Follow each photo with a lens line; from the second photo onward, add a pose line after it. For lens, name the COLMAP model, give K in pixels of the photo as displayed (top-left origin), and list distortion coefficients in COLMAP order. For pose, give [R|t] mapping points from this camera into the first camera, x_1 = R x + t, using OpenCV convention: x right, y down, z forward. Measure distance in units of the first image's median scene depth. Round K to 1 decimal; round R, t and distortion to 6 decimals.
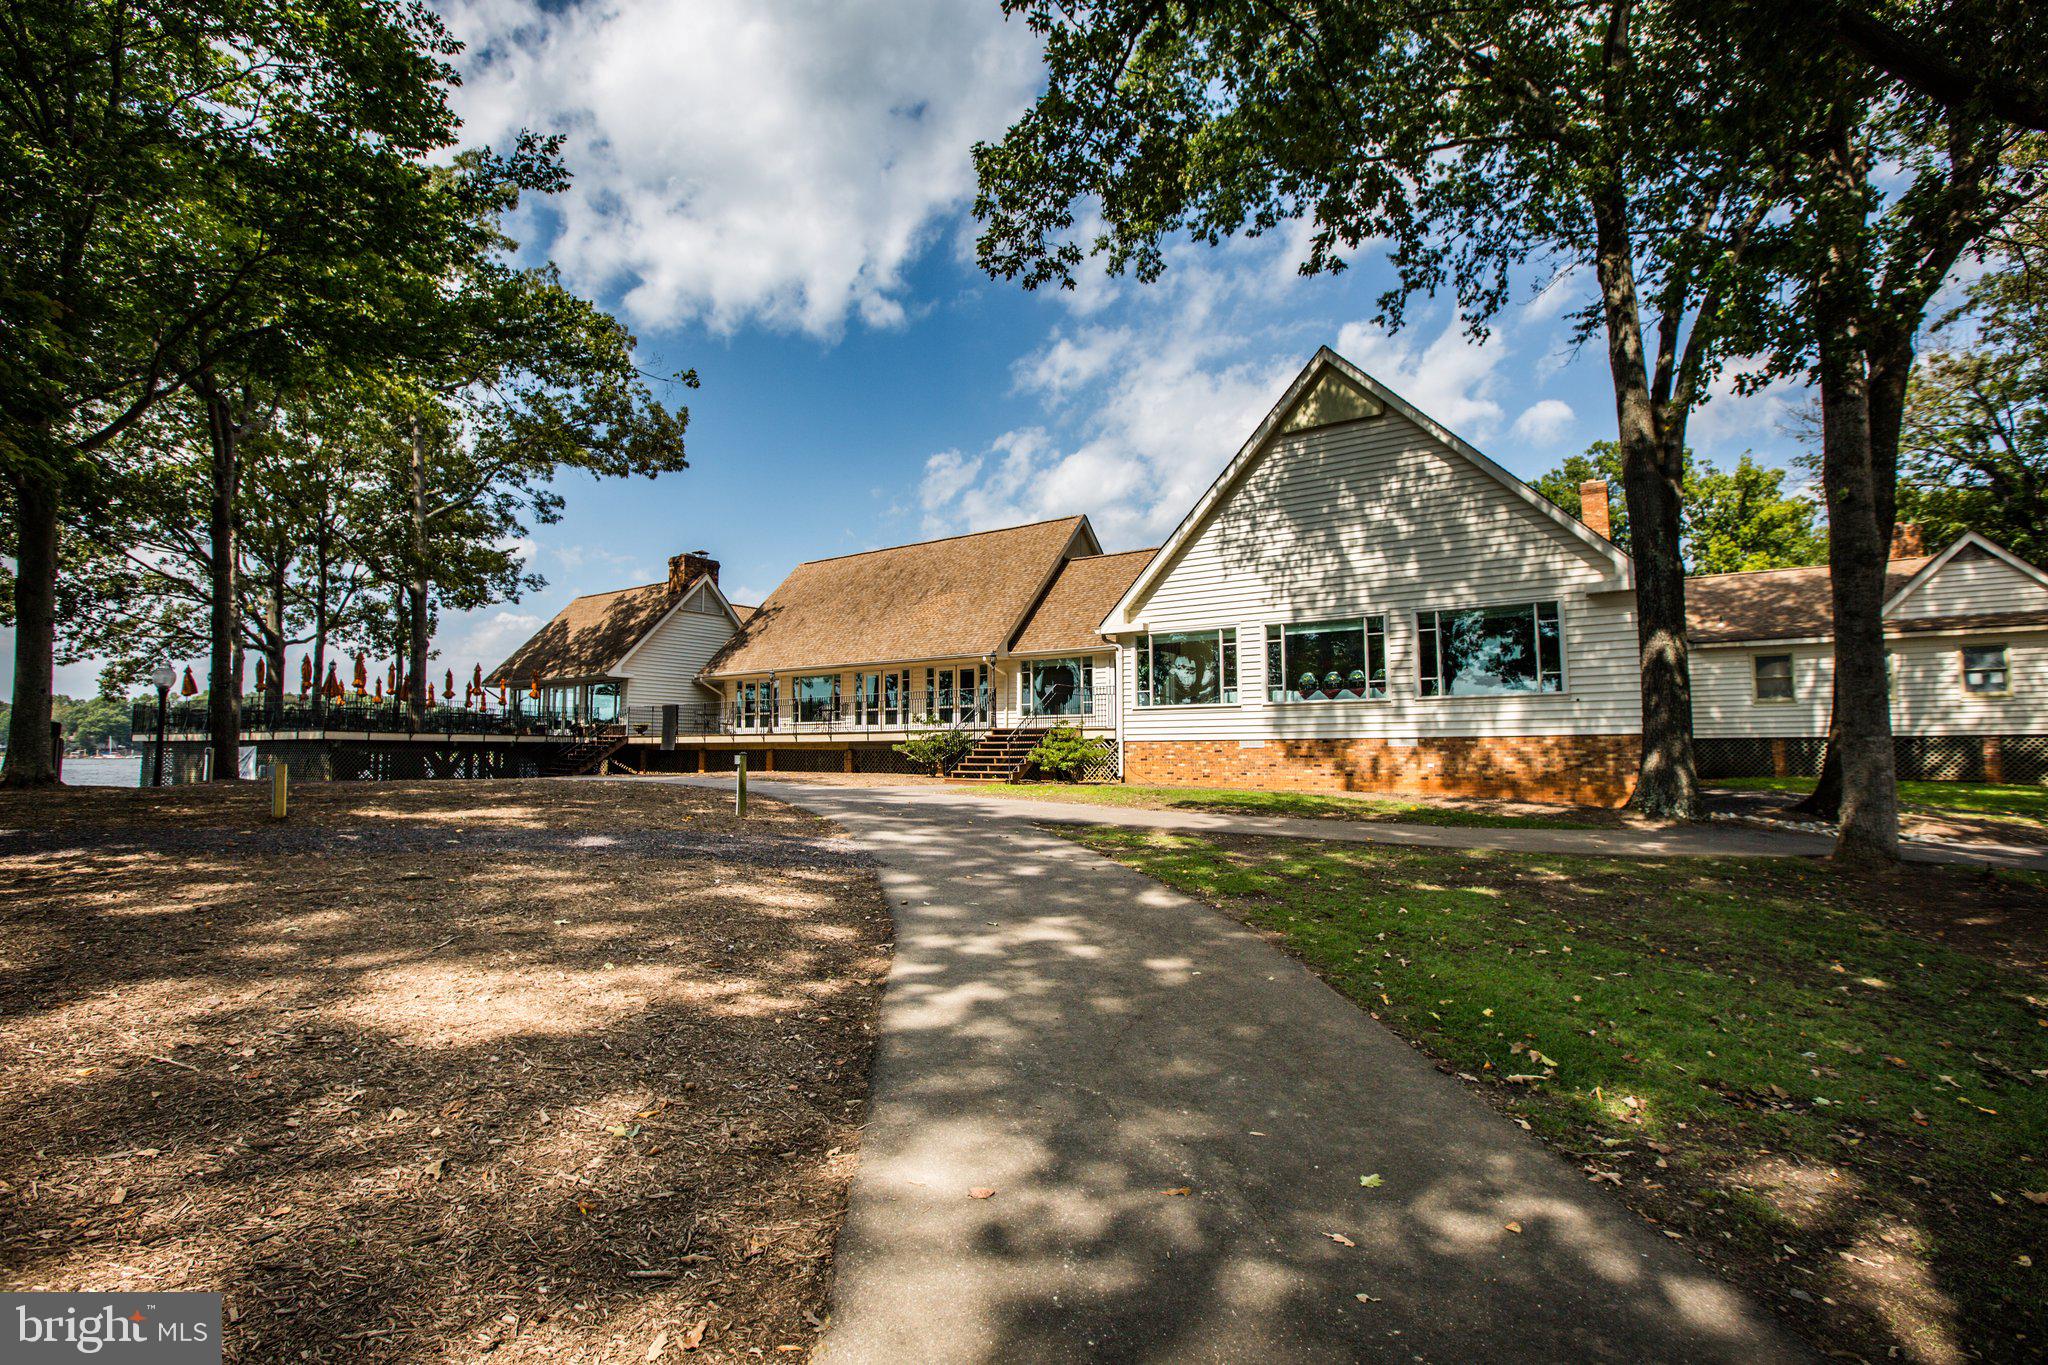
lens RADIAL K [[873.8, 0, 1024.0], [0, 873.8, 682.5], [0, 0, 1]] dist [-0.060121, 0.015152]
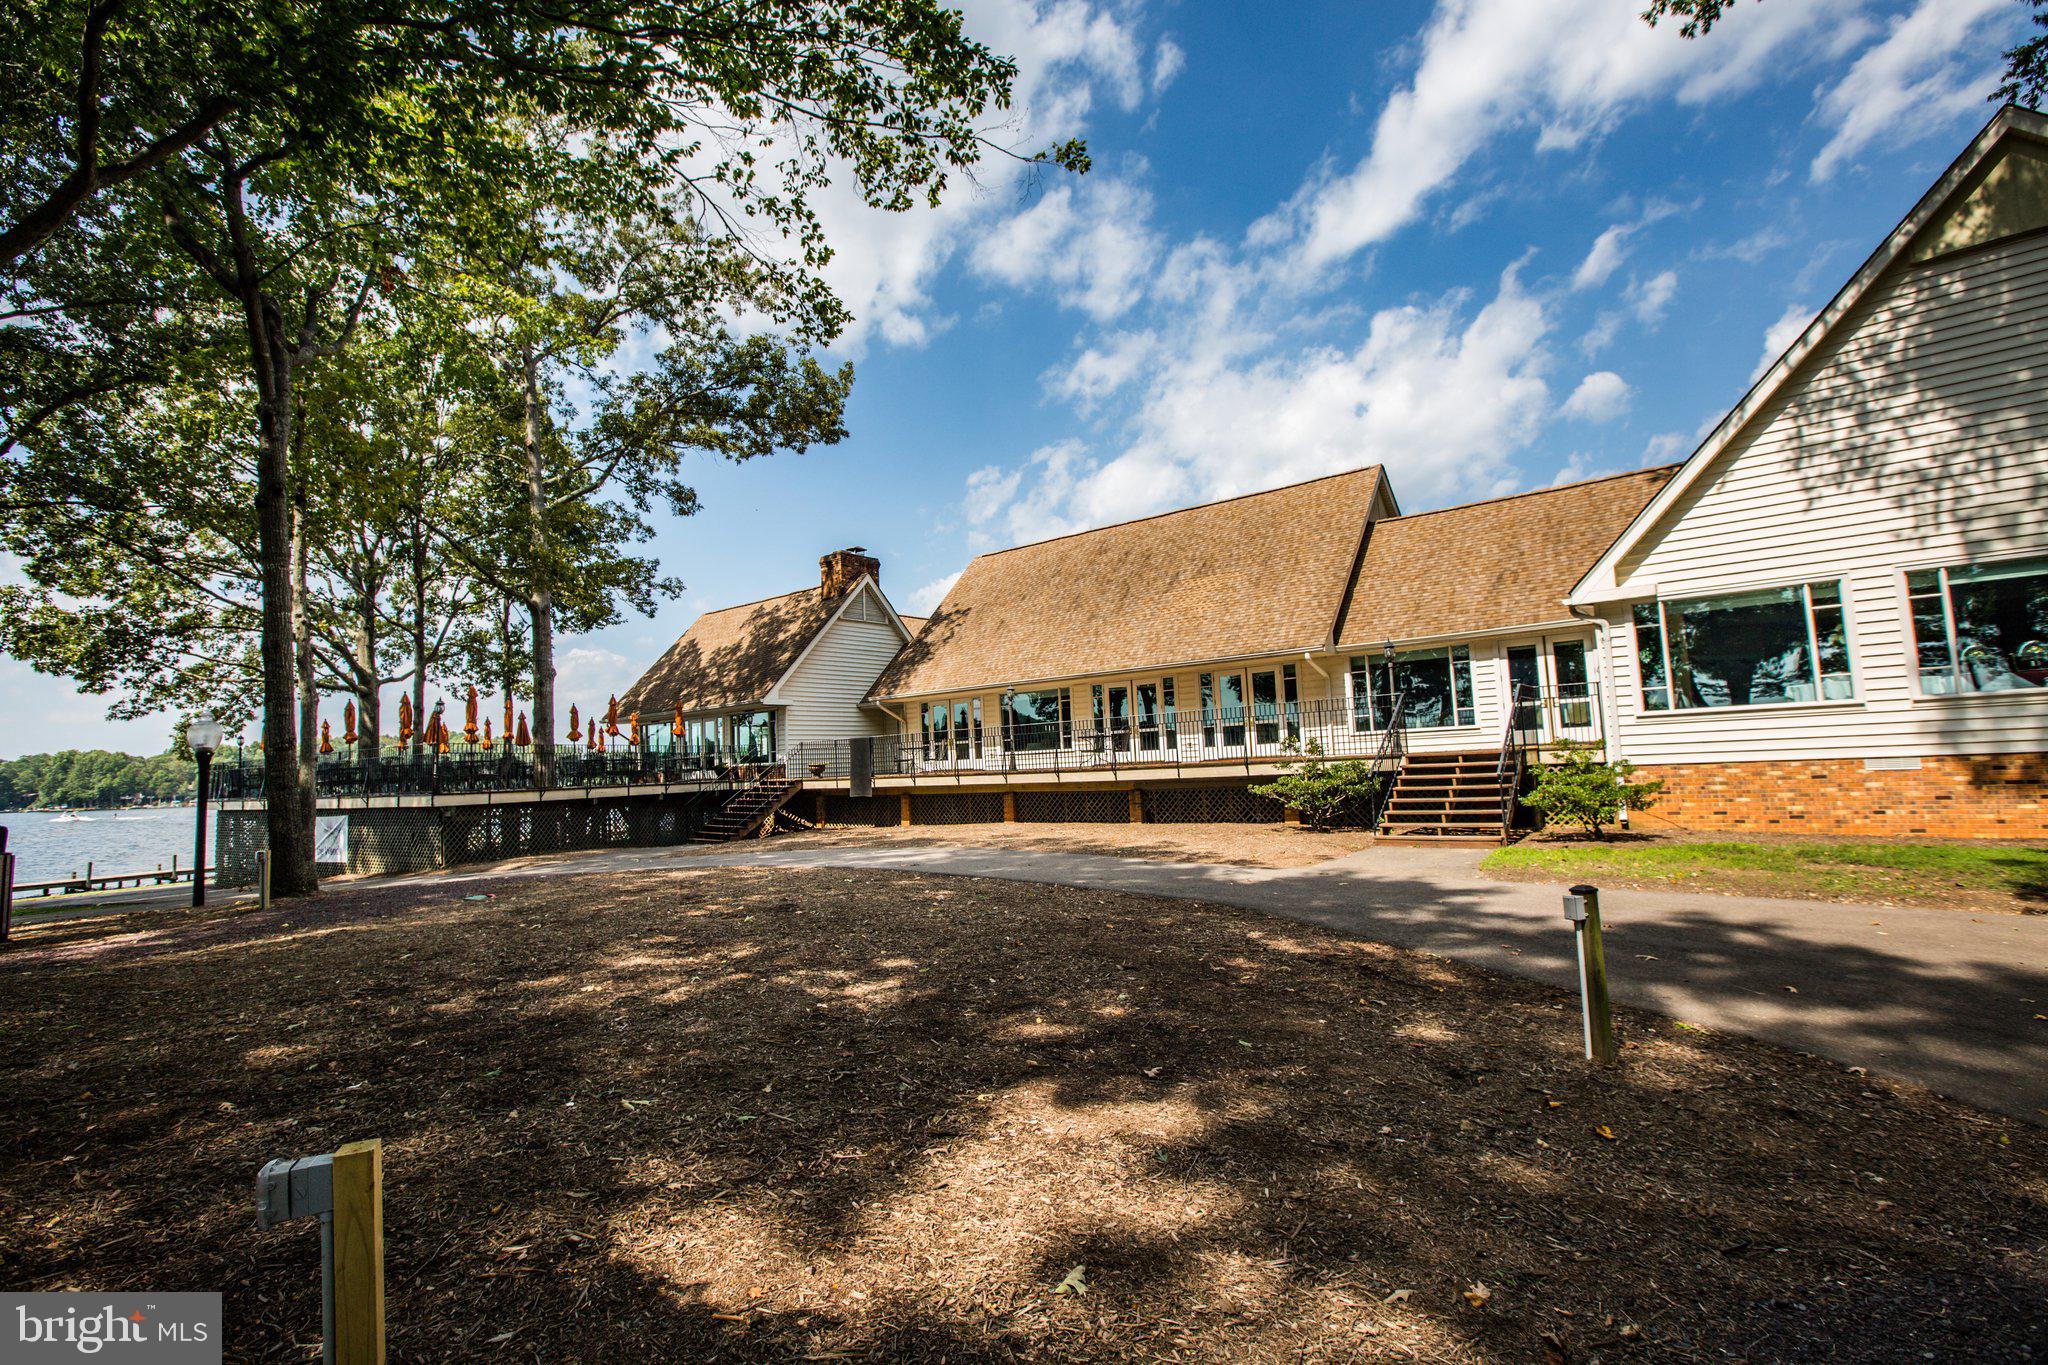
lens RADIAL K [[873.8, 0, 1024.0], [0, 873.8, 682.5], [0, 0, 1]] dist [-0.060121, 0.015152]
pose [[0.996165, -0.047562, -0.073434, -0.191006], [0.046639, 0.998810, -0.014228, -0.004813], [0.074023, 0.010749, 0.997199, 0.221965]]
